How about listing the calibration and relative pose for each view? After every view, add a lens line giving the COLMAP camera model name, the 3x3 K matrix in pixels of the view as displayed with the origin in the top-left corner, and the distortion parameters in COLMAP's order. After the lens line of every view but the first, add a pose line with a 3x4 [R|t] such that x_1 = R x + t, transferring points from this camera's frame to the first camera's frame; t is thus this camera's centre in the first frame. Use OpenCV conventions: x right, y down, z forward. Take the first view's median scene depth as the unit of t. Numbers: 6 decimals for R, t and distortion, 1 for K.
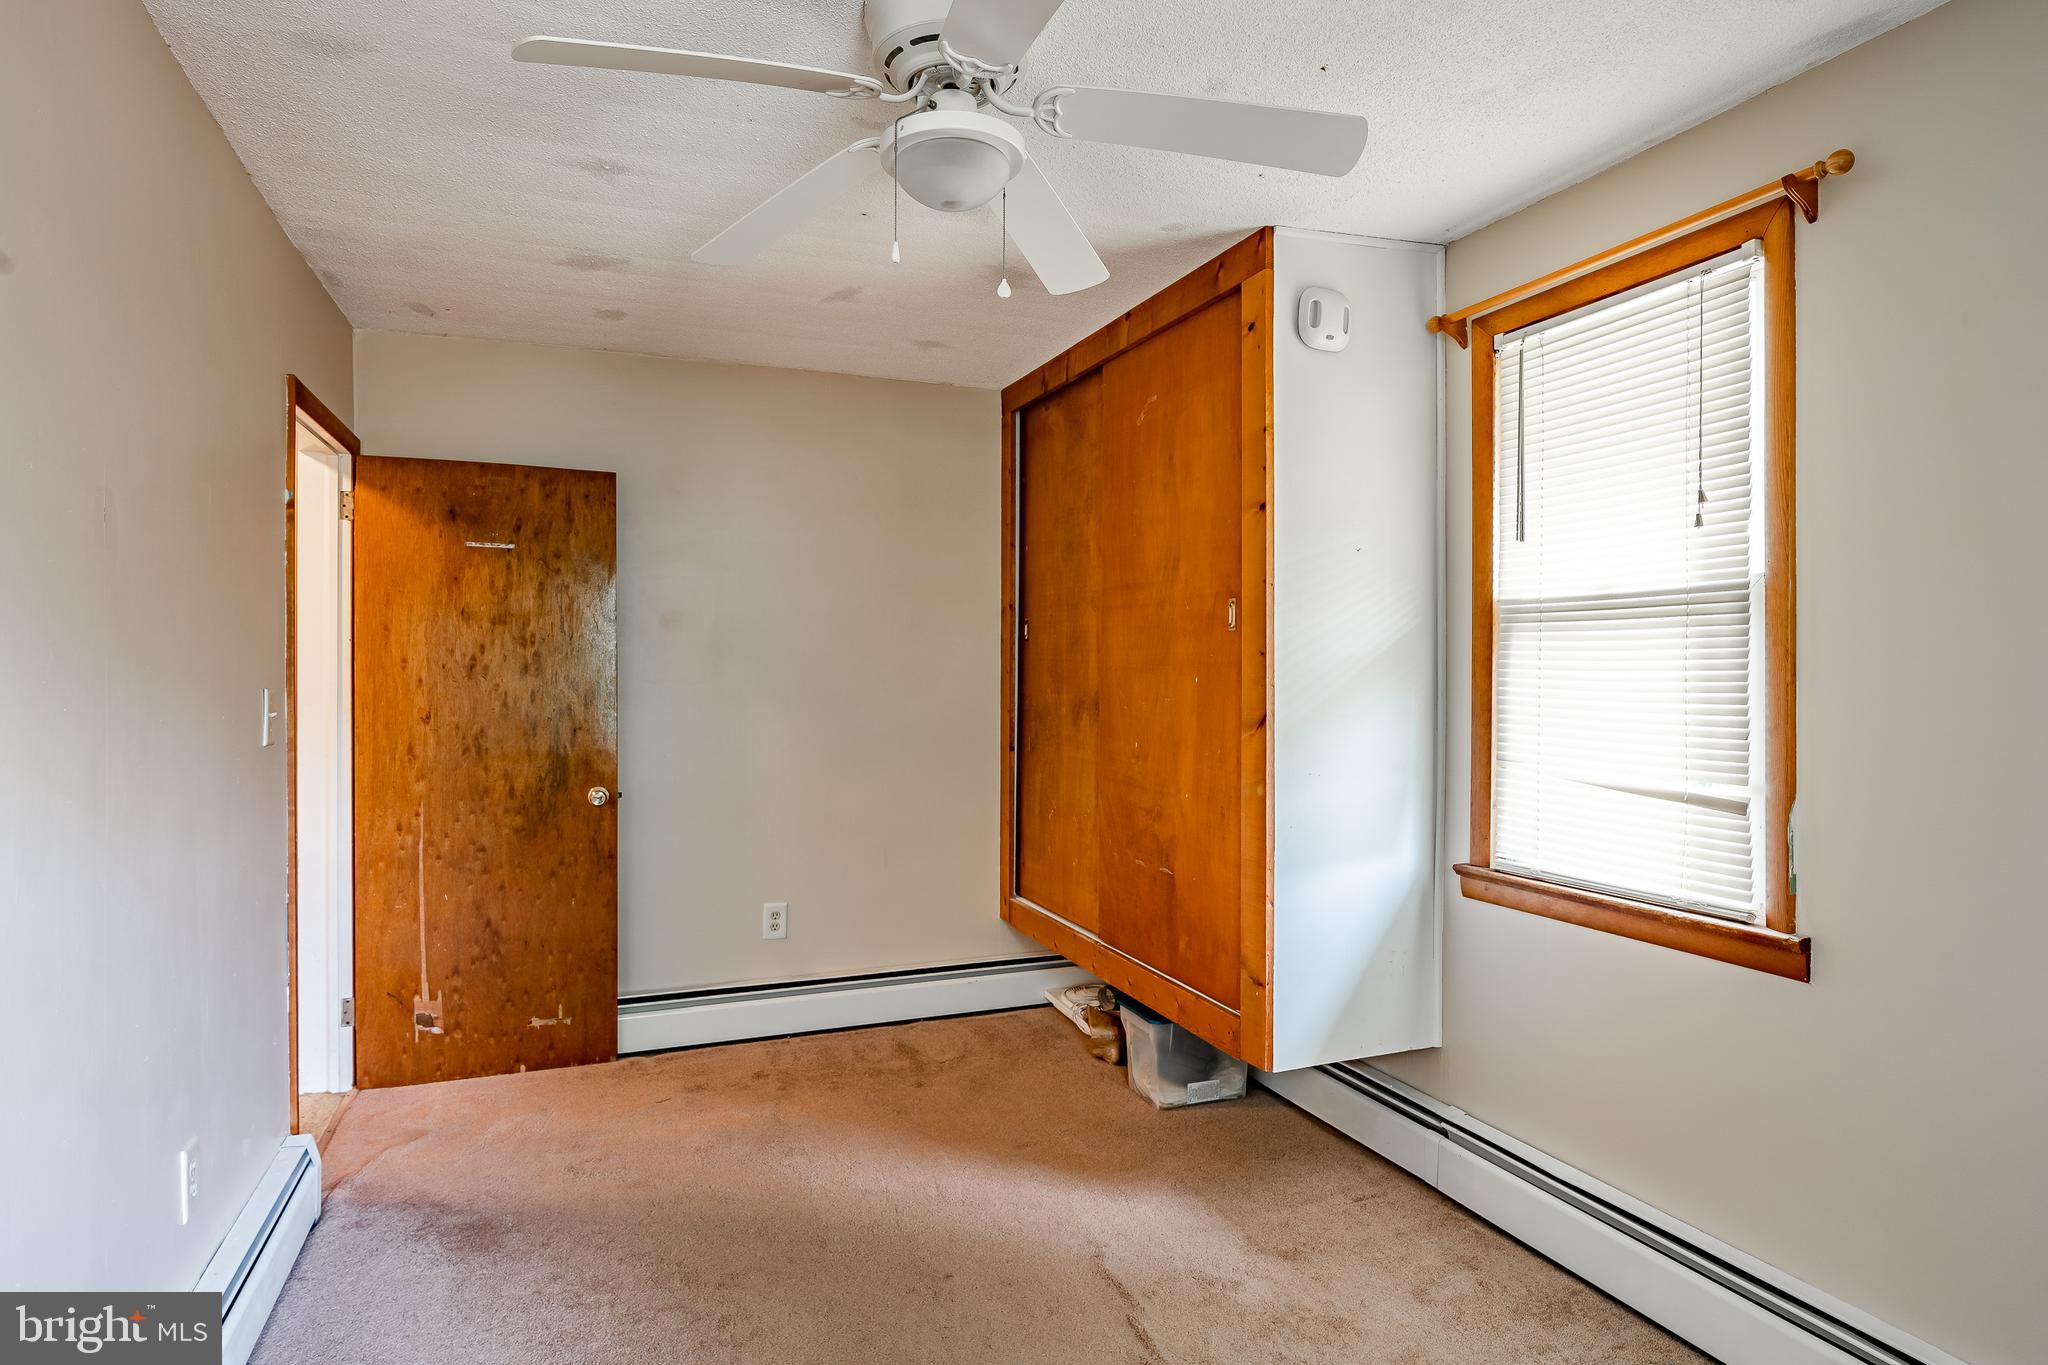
lens RADIAL K [[1104.4, 0, 1019.1], [0, 1104.4, 695.7], [0, 0, 1]] dist [-0.009566, -0.001080]
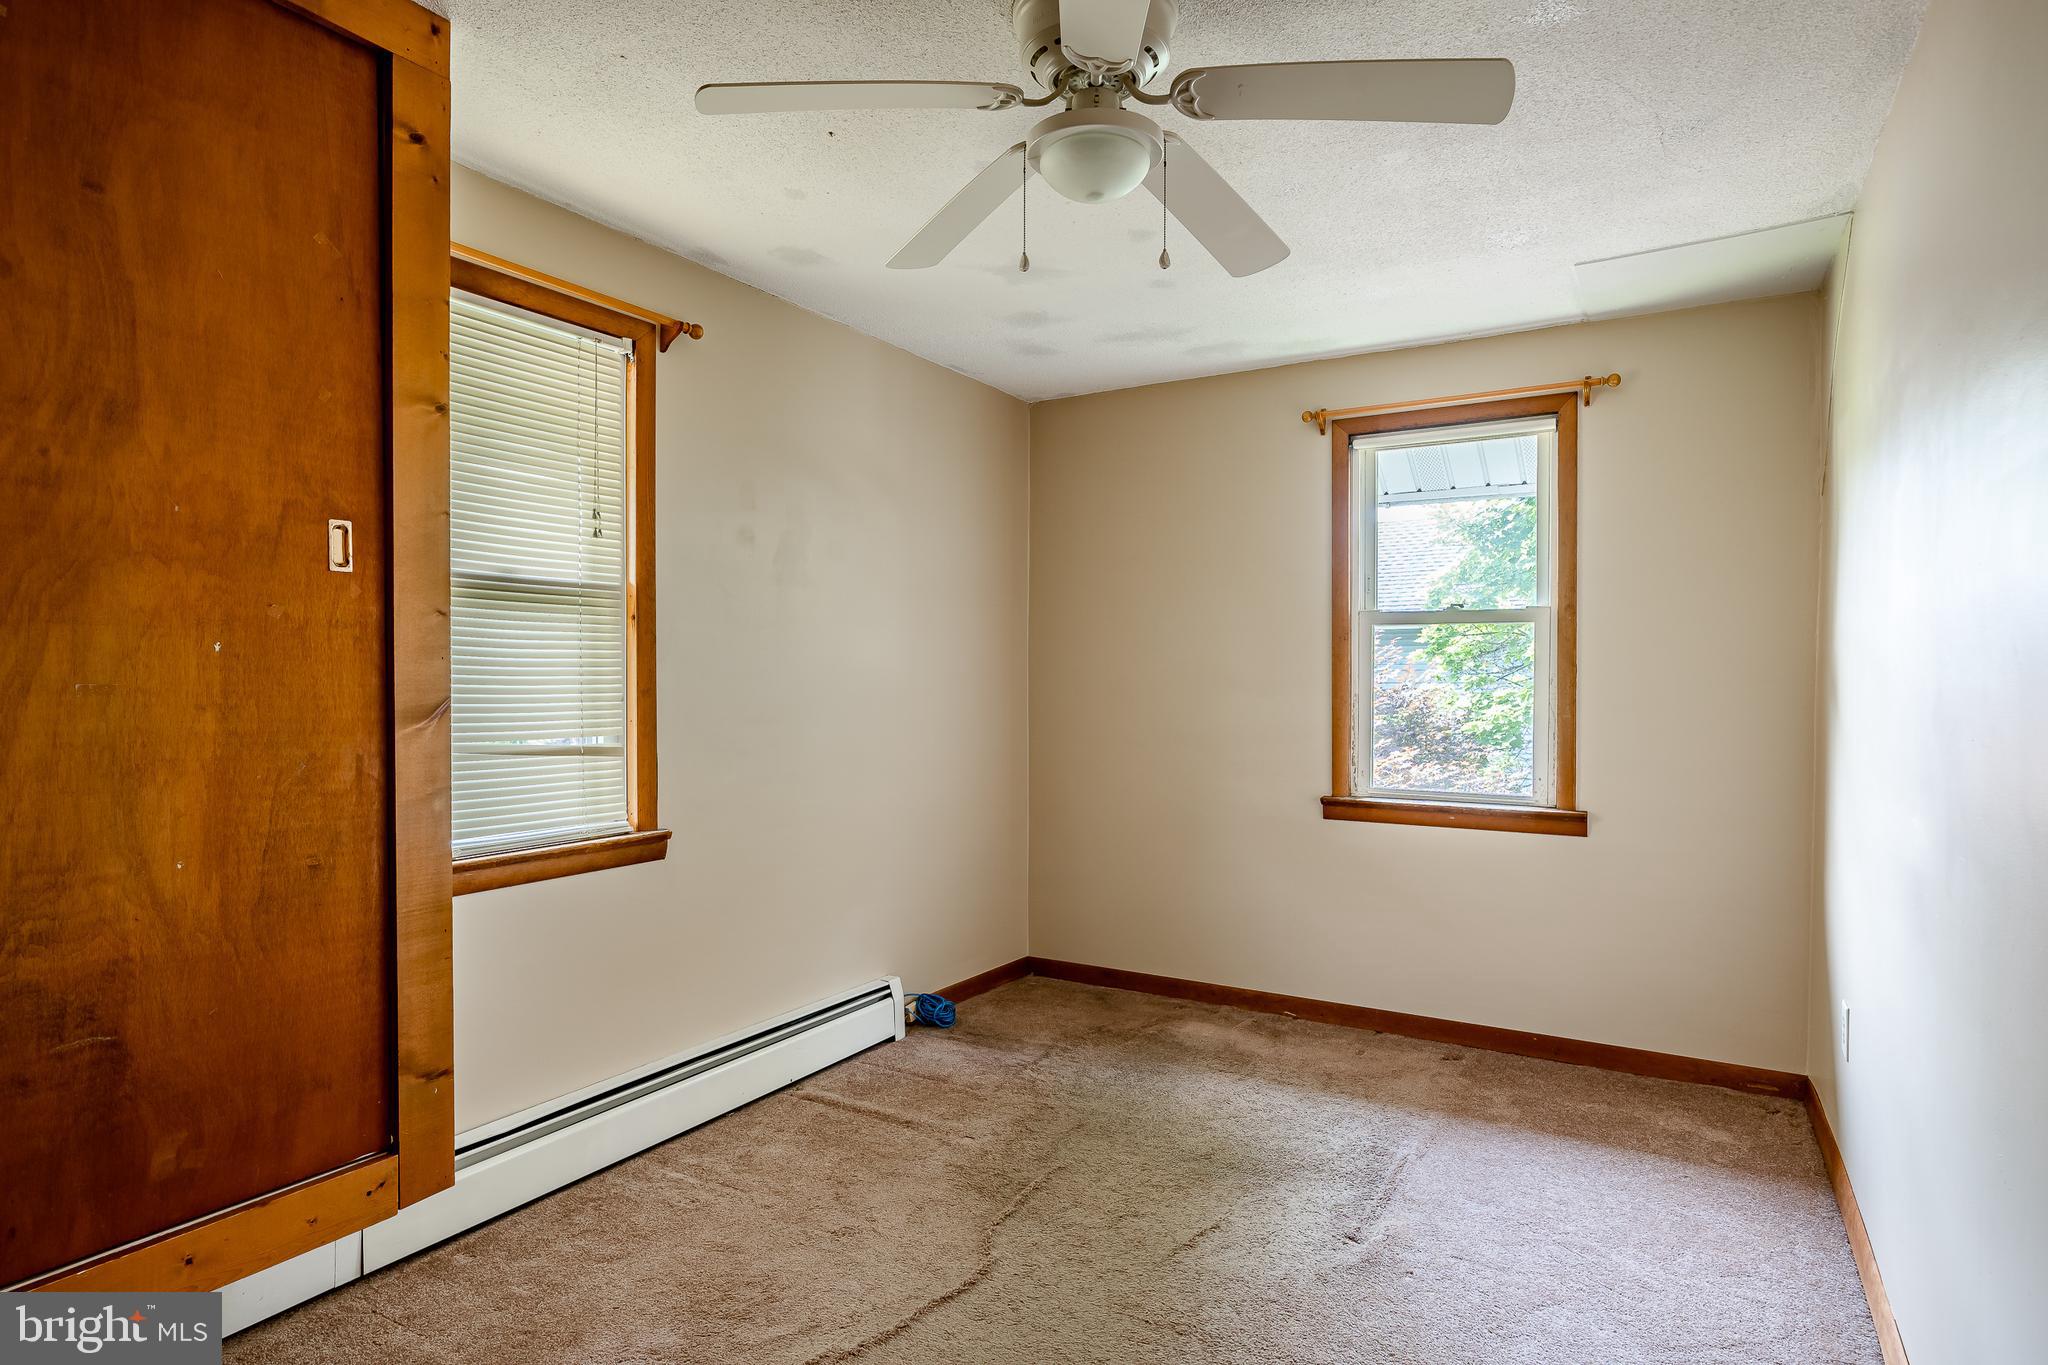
lens RADIAL K [[1104.4, 0, 1019.1], [0, 1104.4, 695.7], [0, 0, 1]] dist [-0.009566, -0.001080]
pose [[-0.610128, -0.020127, 0.792047, -0.690061], [0.008112, 0.999466, 0.031646, -0.004979], [-0.792262, 0.025733, -0.609639, 1.365111]]
